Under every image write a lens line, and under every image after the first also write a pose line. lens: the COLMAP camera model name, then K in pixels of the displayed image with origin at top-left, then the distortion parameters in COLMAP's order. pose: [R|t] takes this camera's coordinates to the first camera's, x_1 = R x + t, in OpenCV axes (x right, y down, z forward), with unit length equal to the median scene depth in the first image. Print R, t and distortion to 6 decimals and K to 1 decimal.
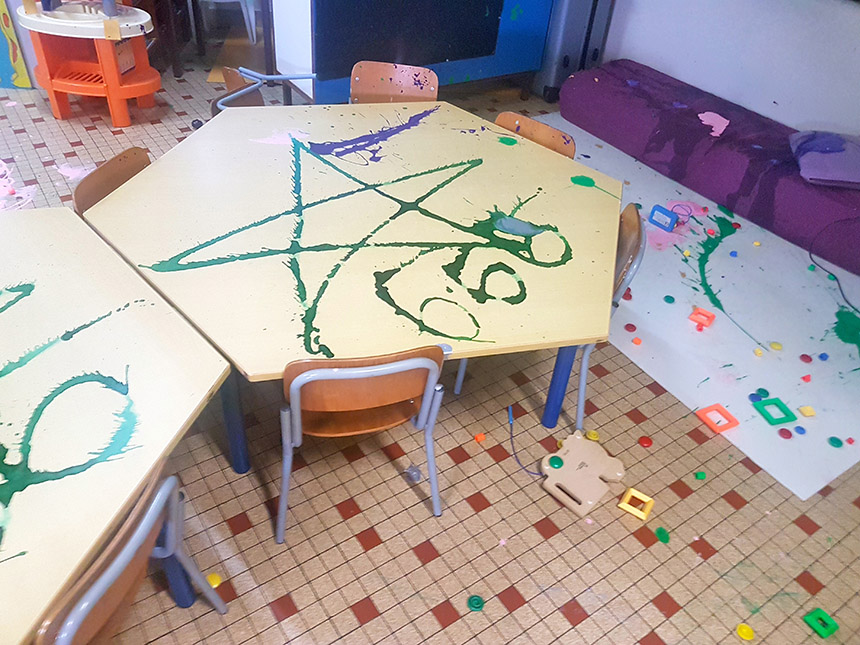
lens RADIAL K [[656.4, 0, 430.0], [0, 656.4, 322.5], [0, 0, 1]] dist [-0.021605, 0.006953]
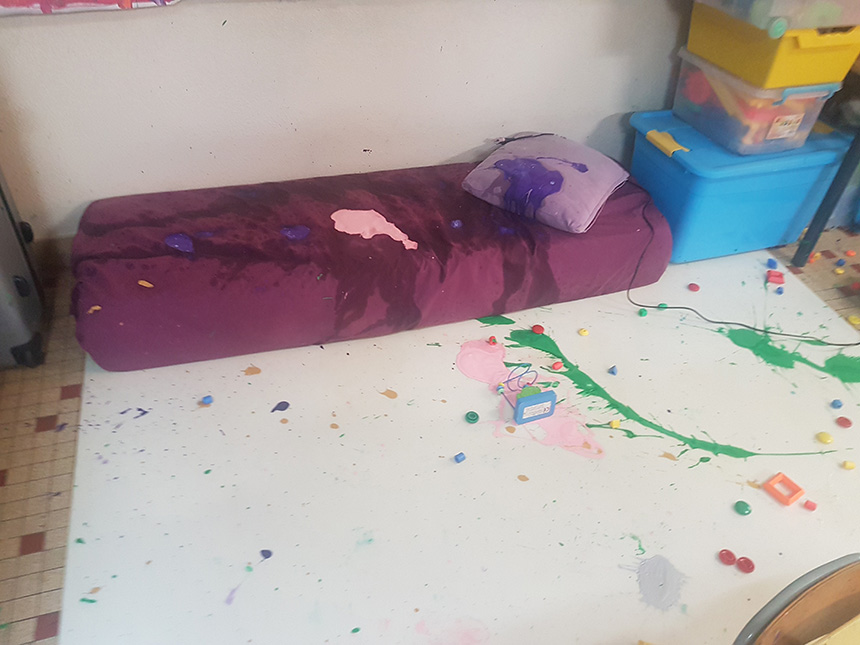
lens RADIAL K [[656.4, 0, 430.0], [0, 656.4, 322.5], [0, 0, 1]] dist [-0.021605, 0.006953]
pose [[0.301130, -0.677947, 0.670603, -0.040404], [0.581294, 0.687981, 0.434489, -0.532352], [-0.755922, 0.258980, 0.601258, 0.657047]]
